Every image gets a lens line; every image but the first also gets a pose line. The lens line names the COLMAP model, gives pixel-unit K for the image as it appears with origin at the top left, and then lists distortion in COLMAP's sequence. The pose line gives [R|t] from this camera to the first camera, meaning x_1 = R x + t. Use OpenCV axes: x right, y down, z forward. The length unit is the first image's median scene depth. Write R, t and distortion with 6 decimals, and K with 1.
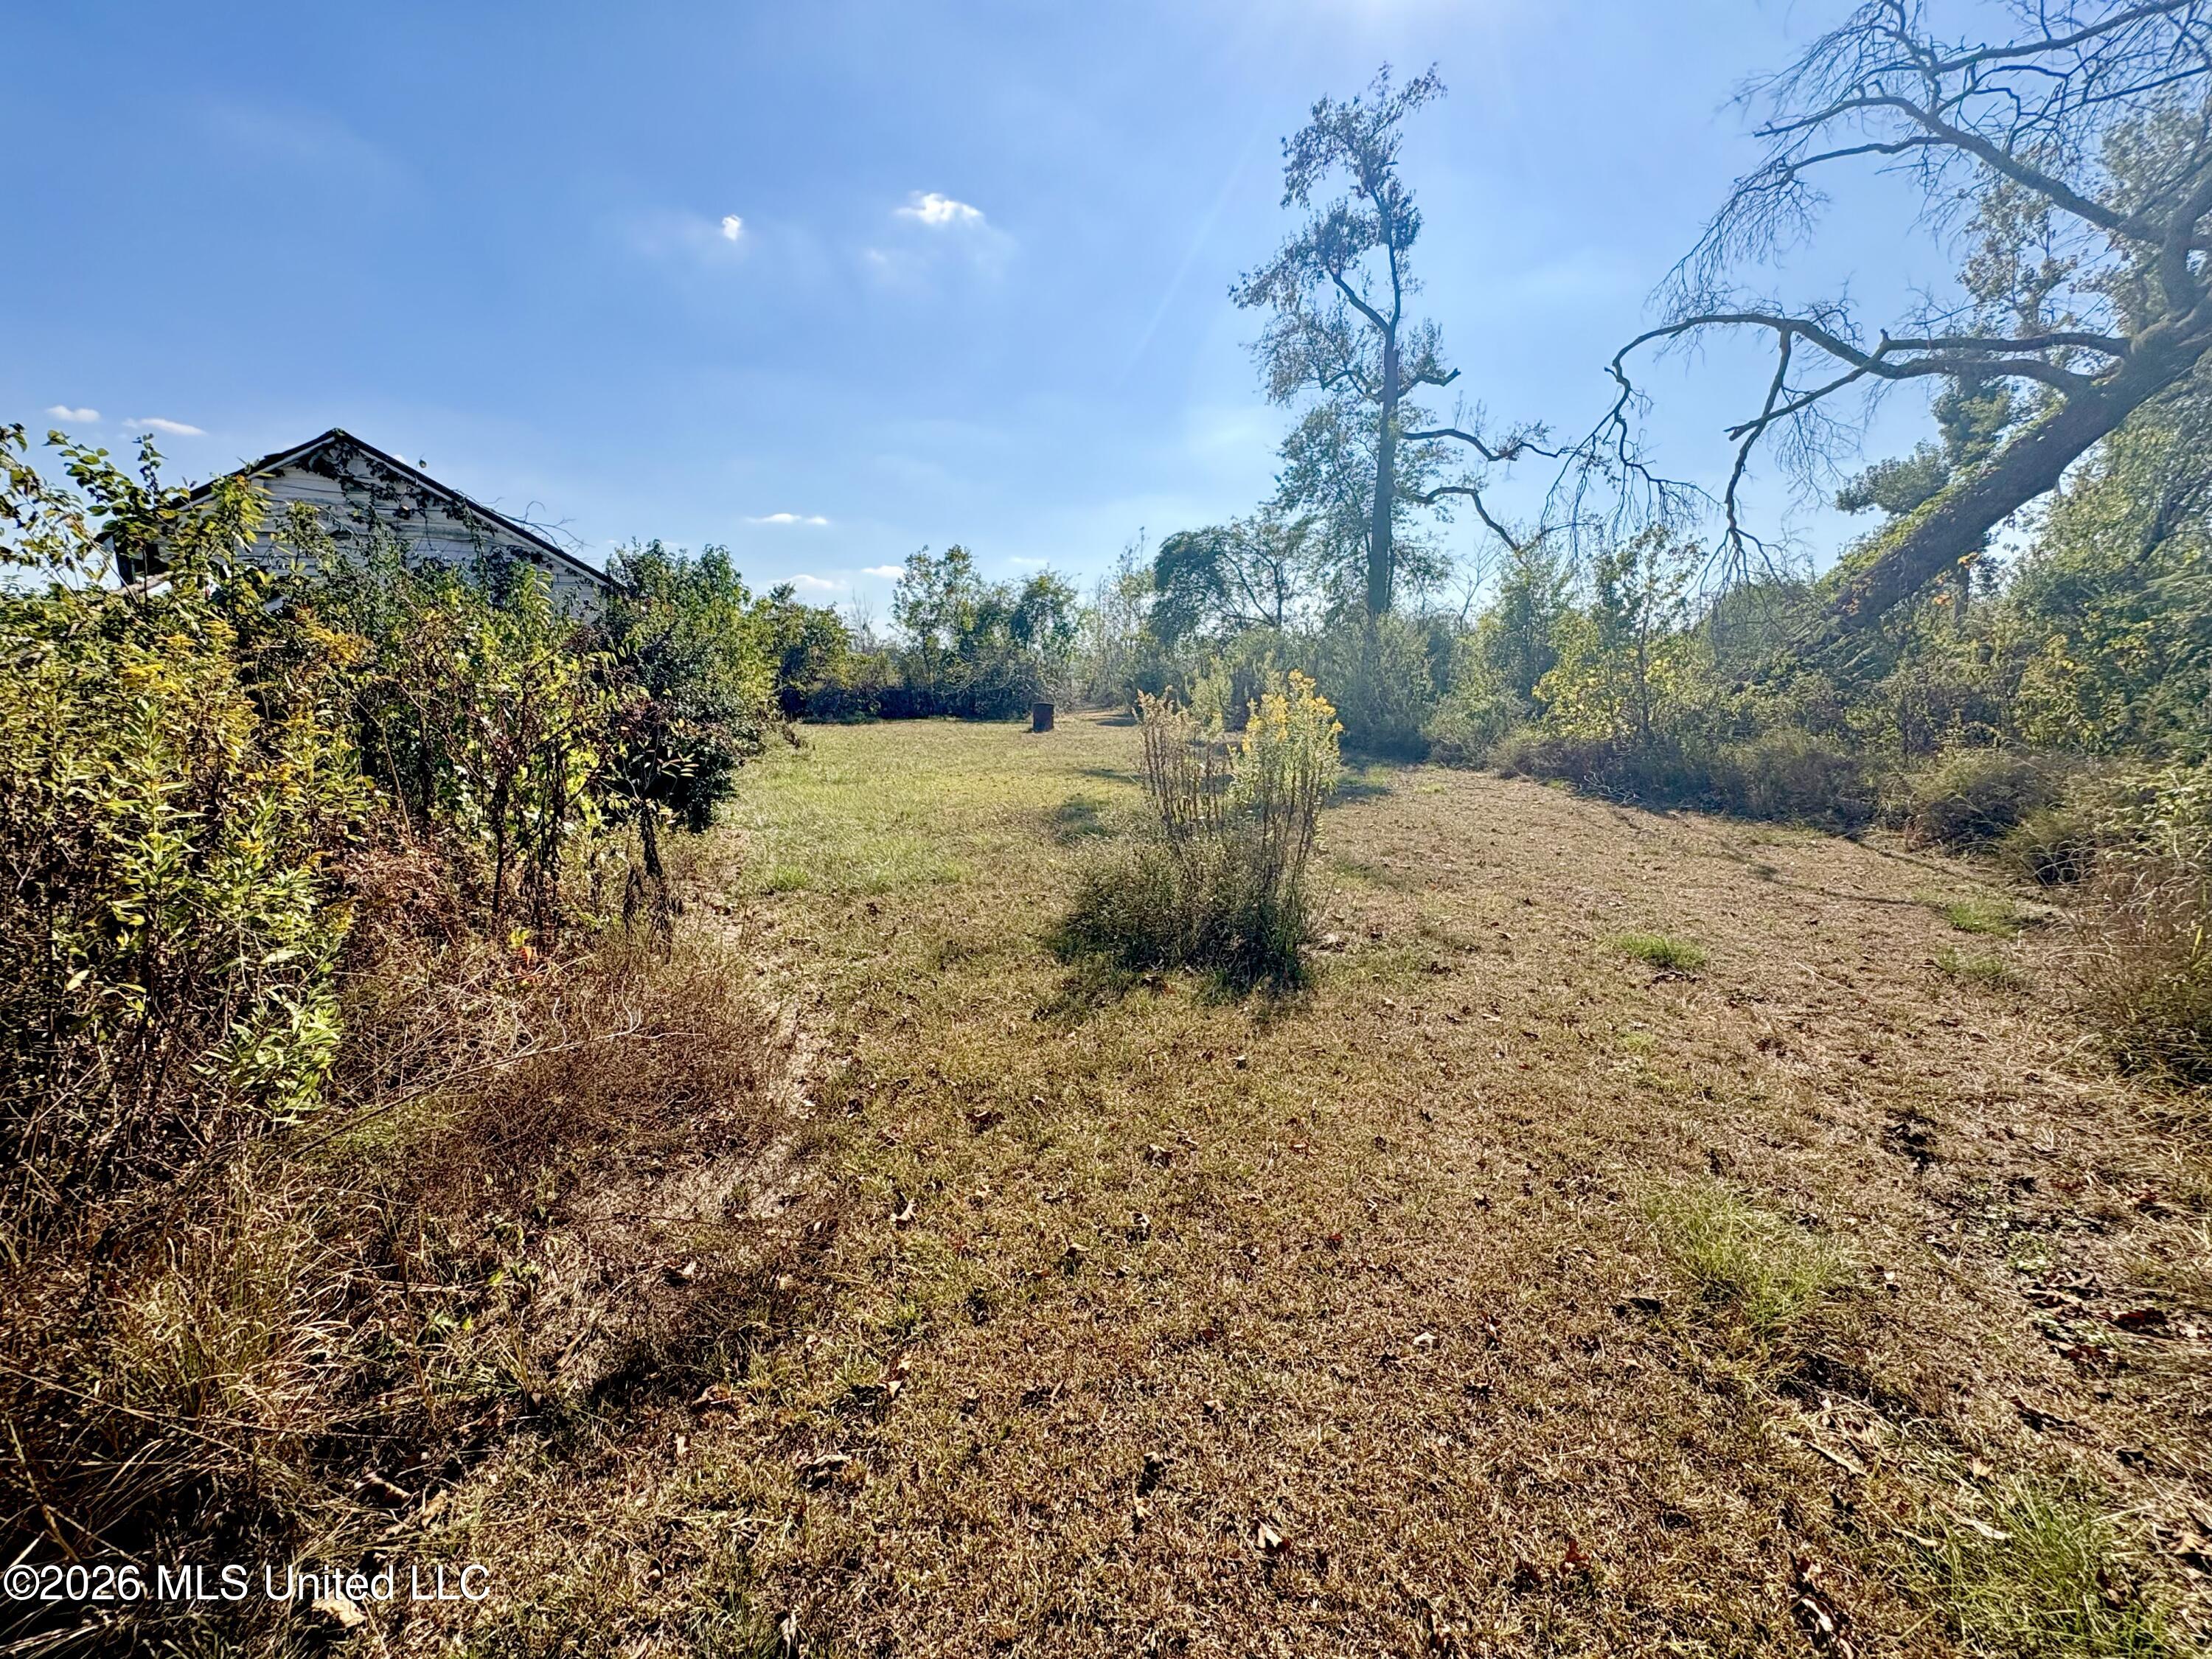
lens RADIAL K [[883.8, 0, 1107.2], [0, 883.8, 826.4], [0, 0, 1]] dist [0.003544, -0.000147]
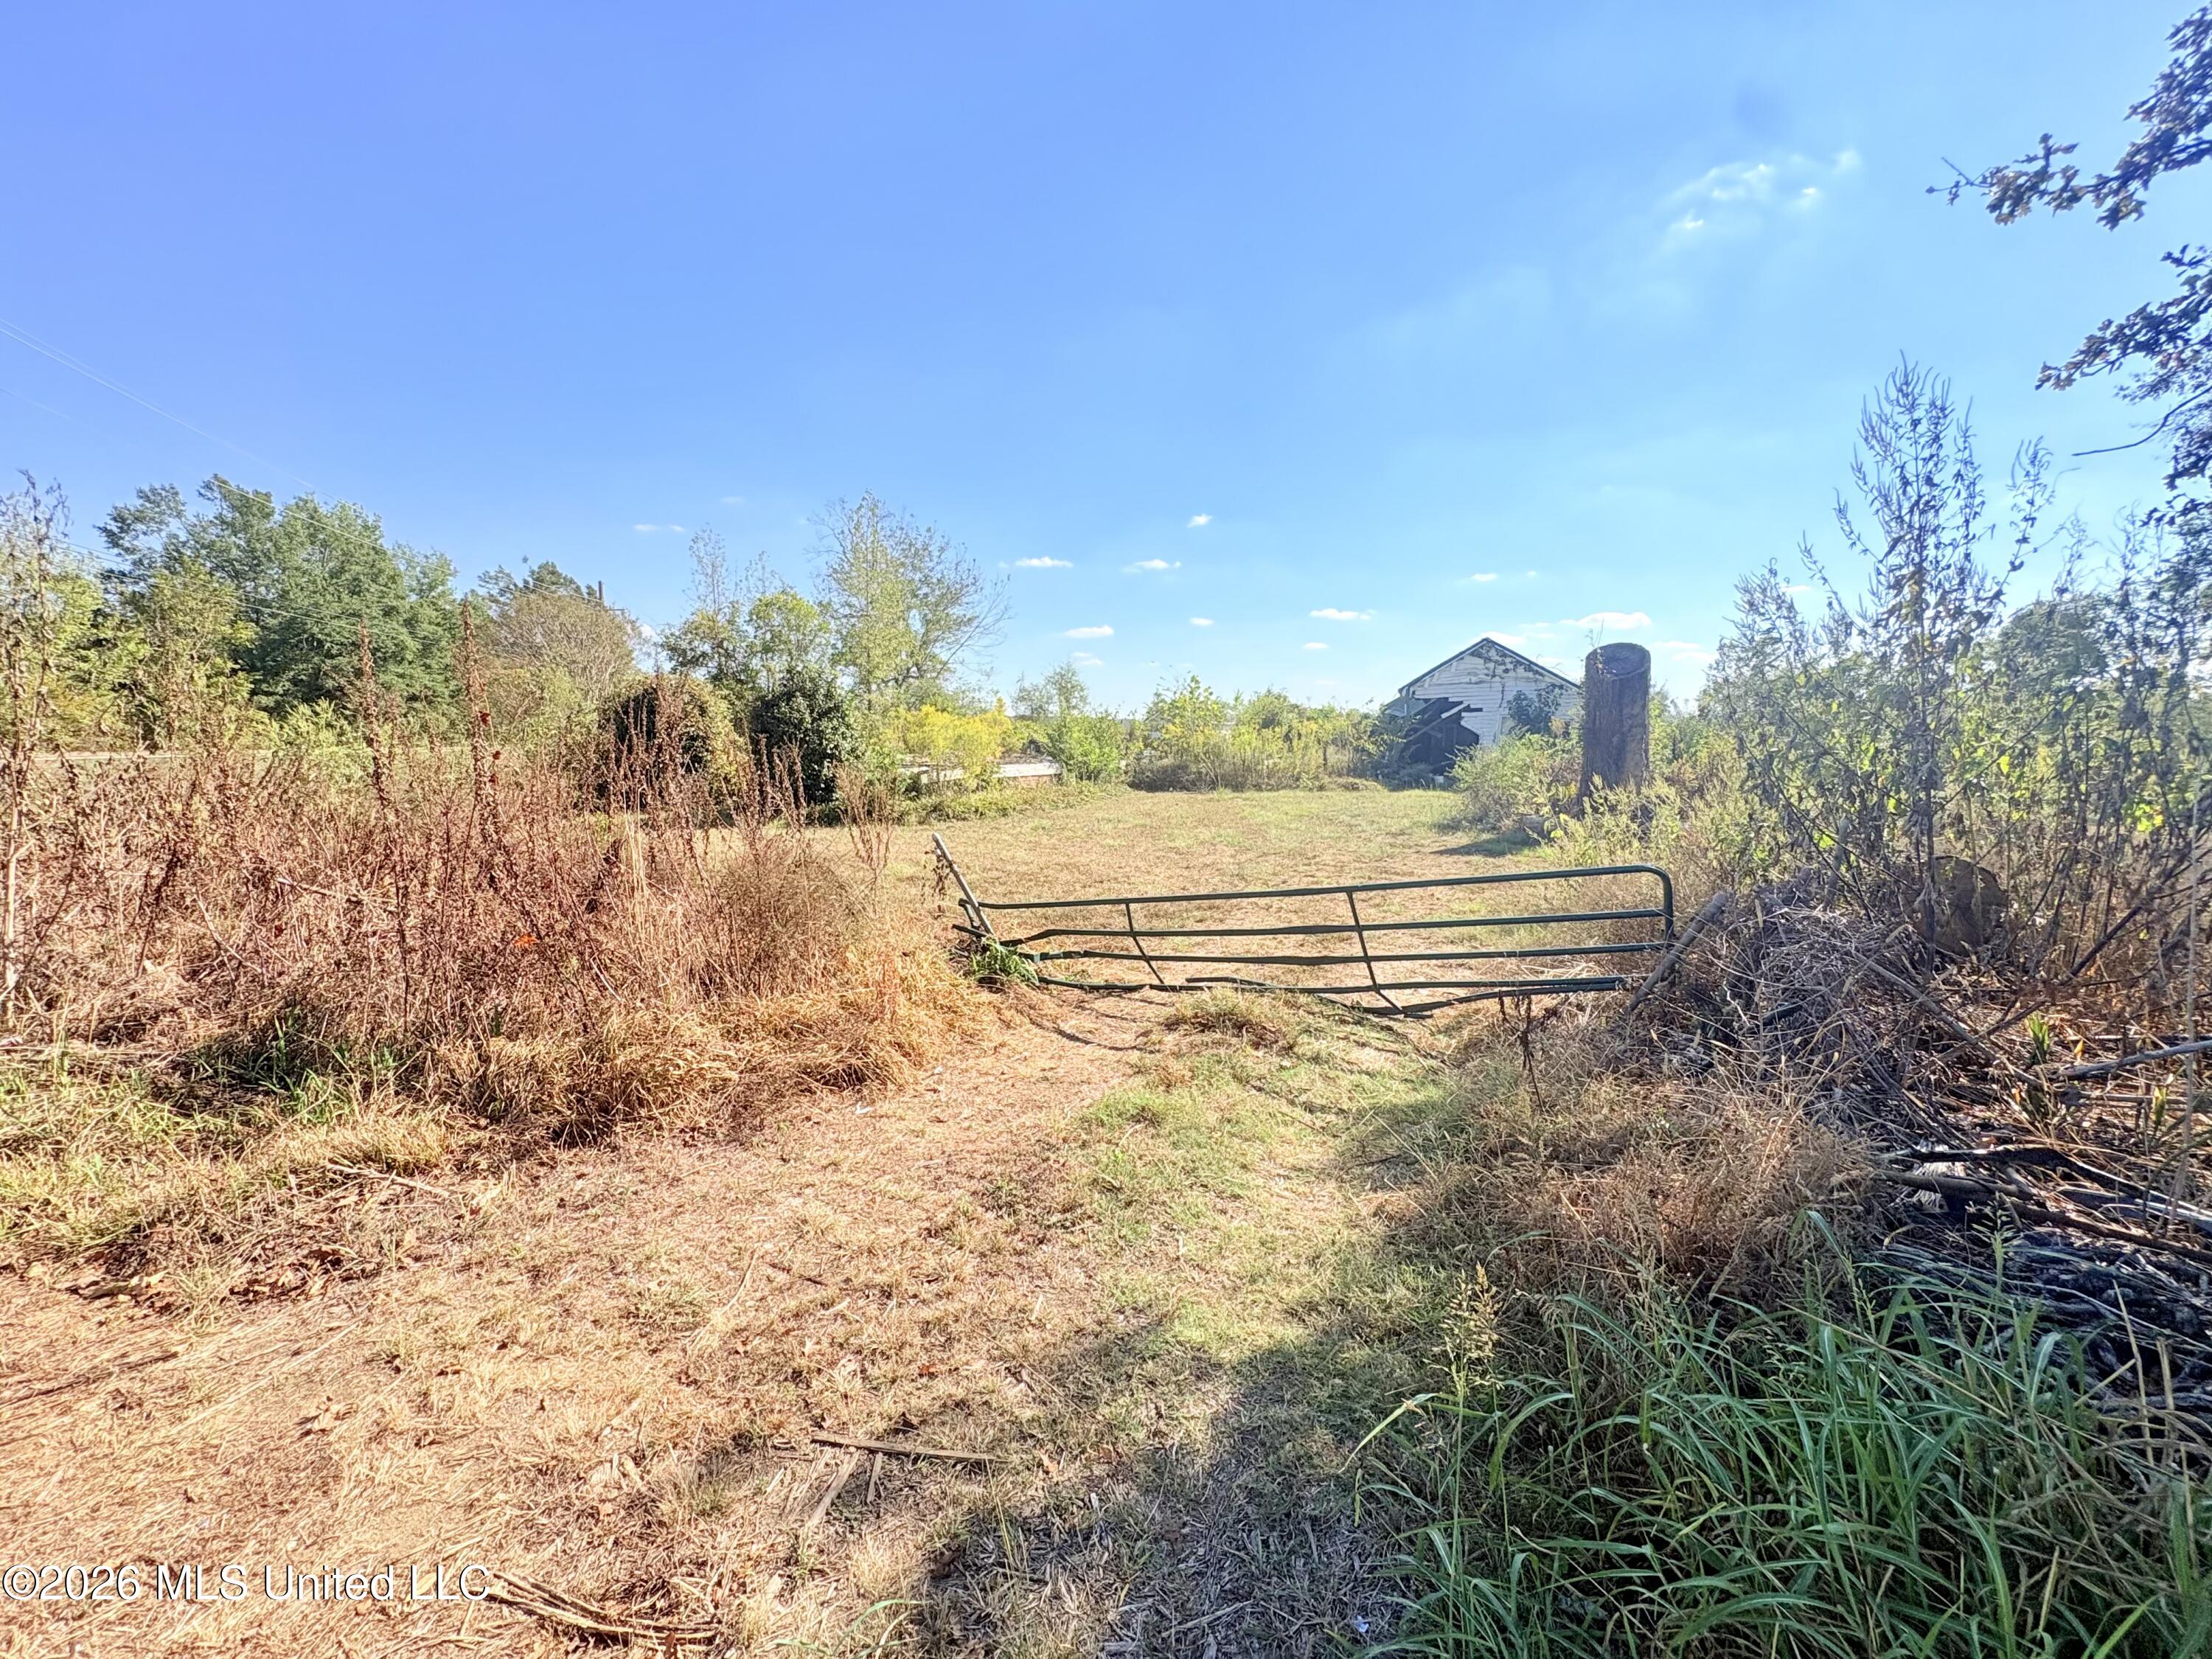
lens RADIAL K [[883.8, 0, 1107.2], [0, 883.8, 826.4], [0, 0, 1]] dist [0.003544, -0.000147]
pose [[0.739761, 0.070370, -0.669180, -0.010462], [-0.112967, 0.993389, -0.020419, 0.089827], [0.663319, 0.090700, 0.742820, -0.594126]]
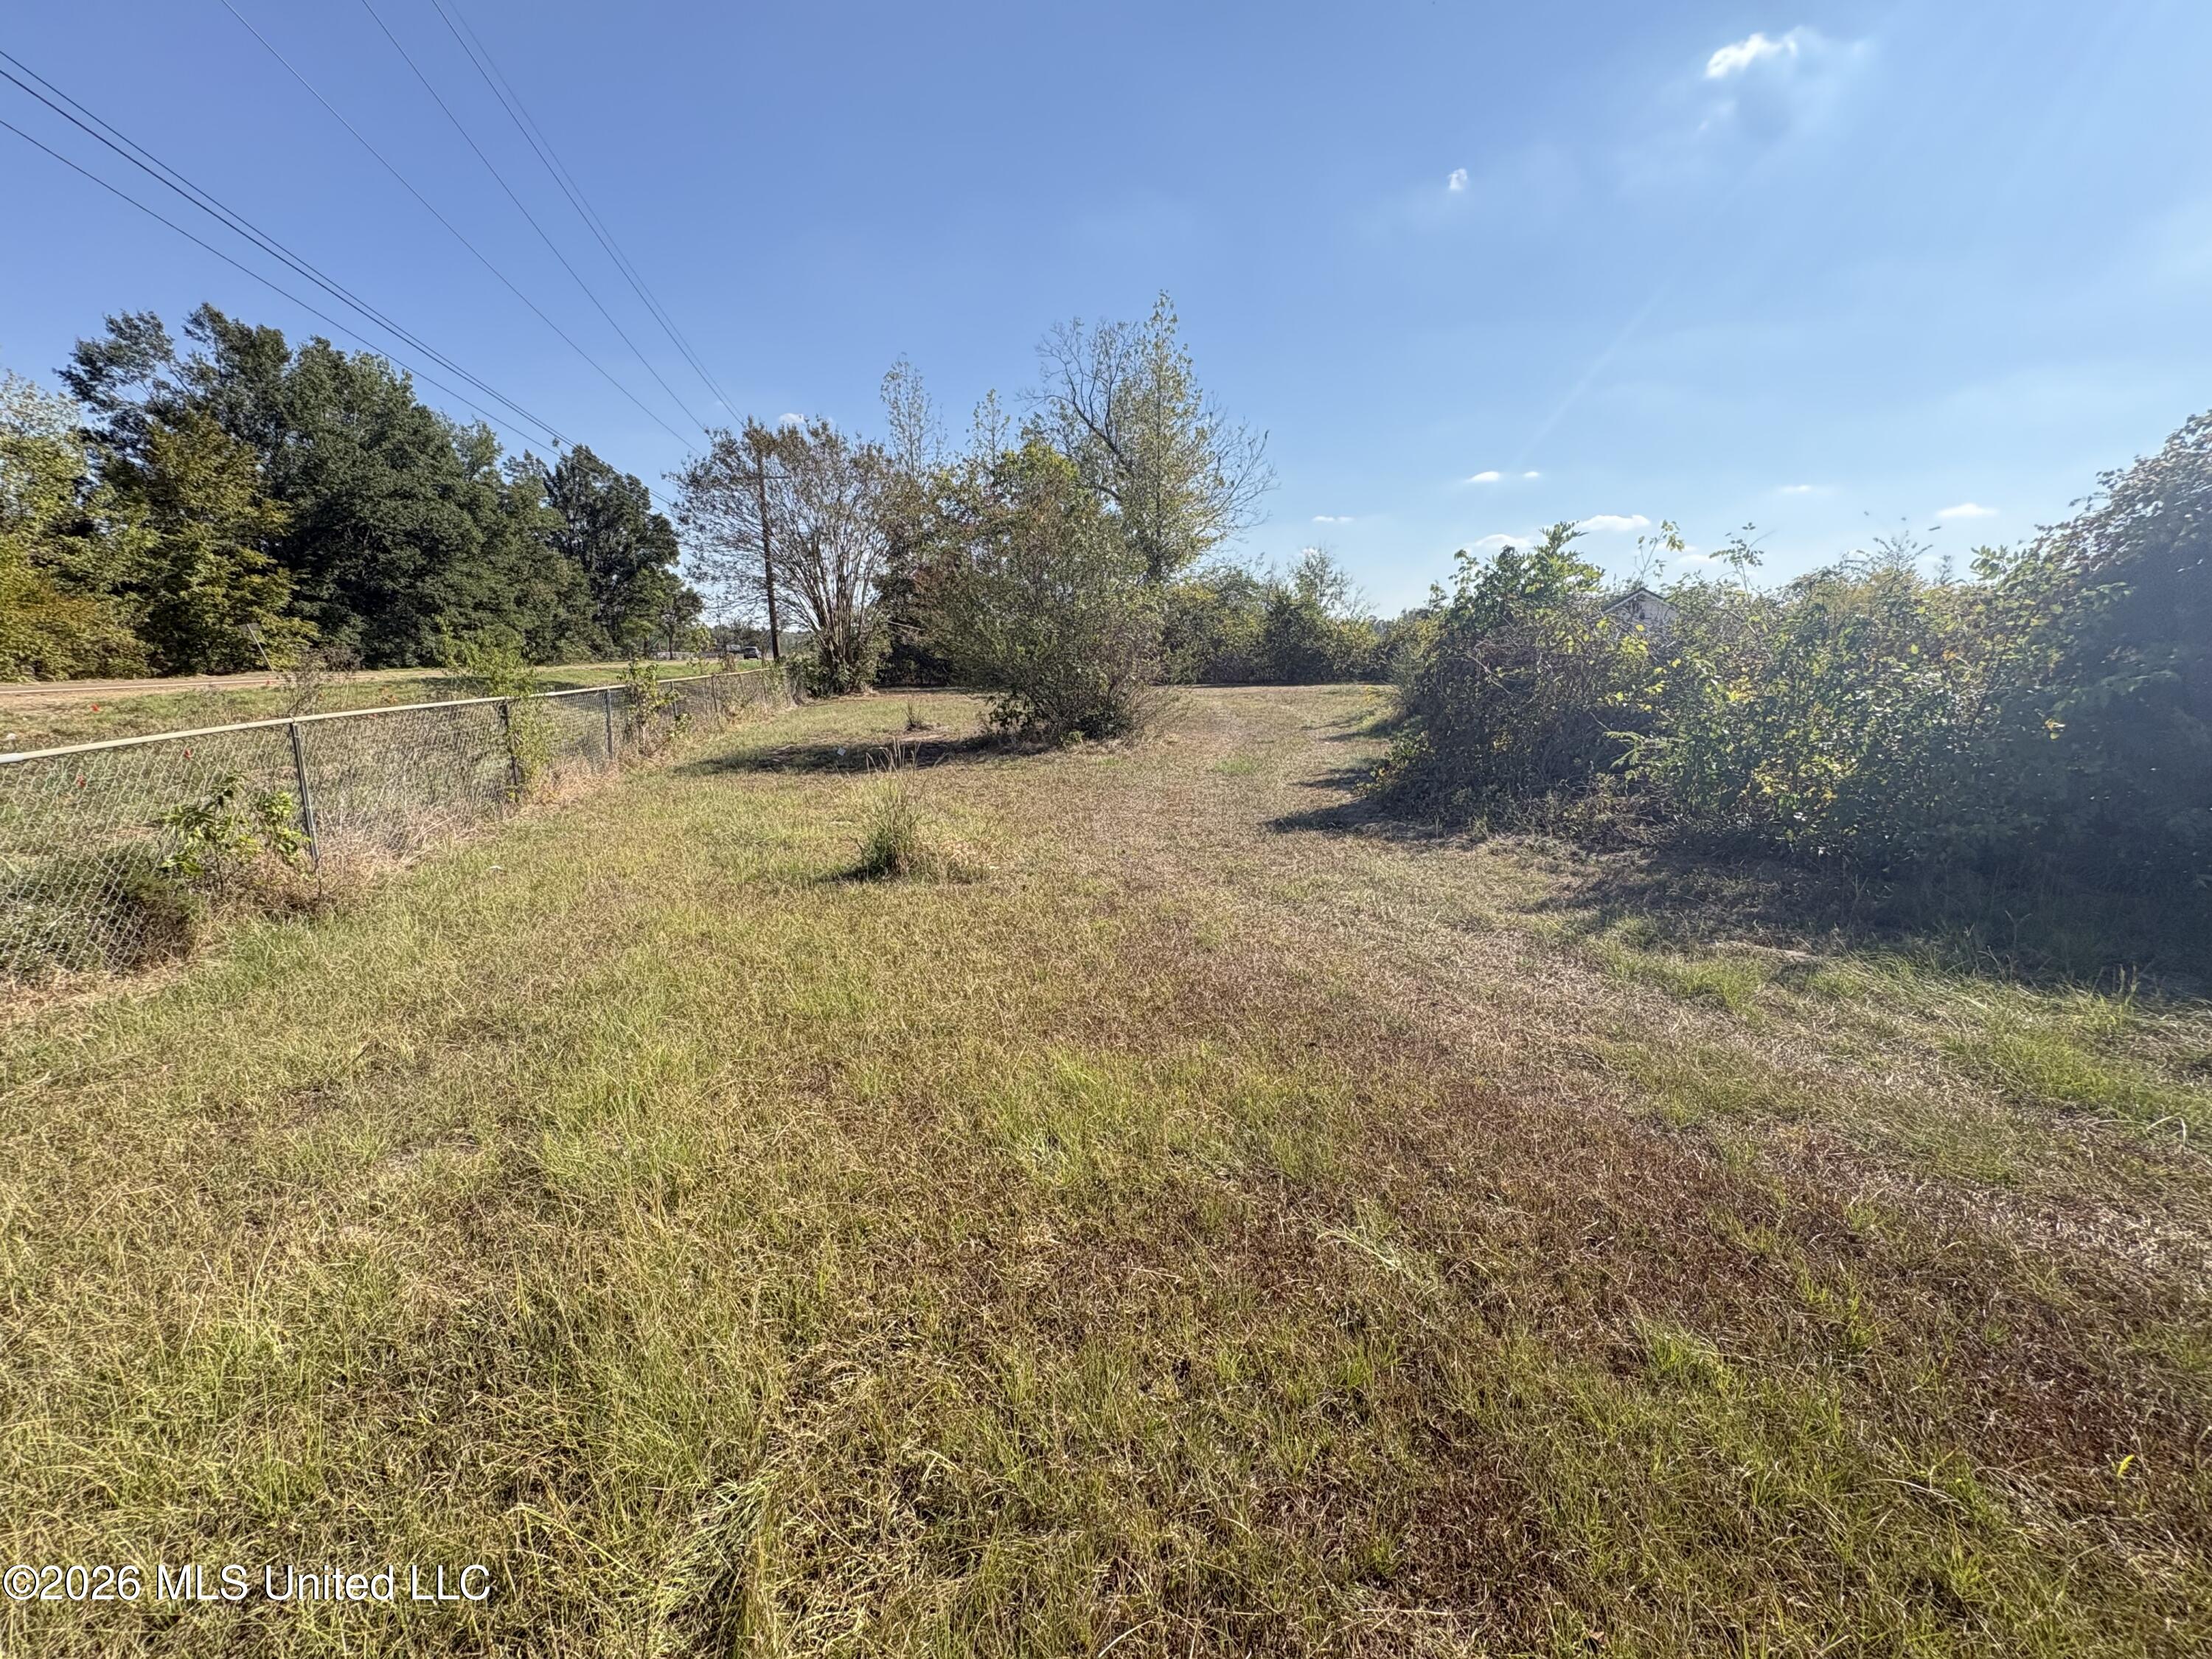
lens RADIAL K [[881.4, 0, 1106.0], [0, 881.4, 829.5], [0, 0, 1]] dist [0.001449, 0.000176]
pose [[0.748735, 0.128596, -0.650276, -0.834563], [-0.102374, 0.991665, 0.078234, 0.104663], [0.654916, 0.007994, 0.755659, -0.651930]]
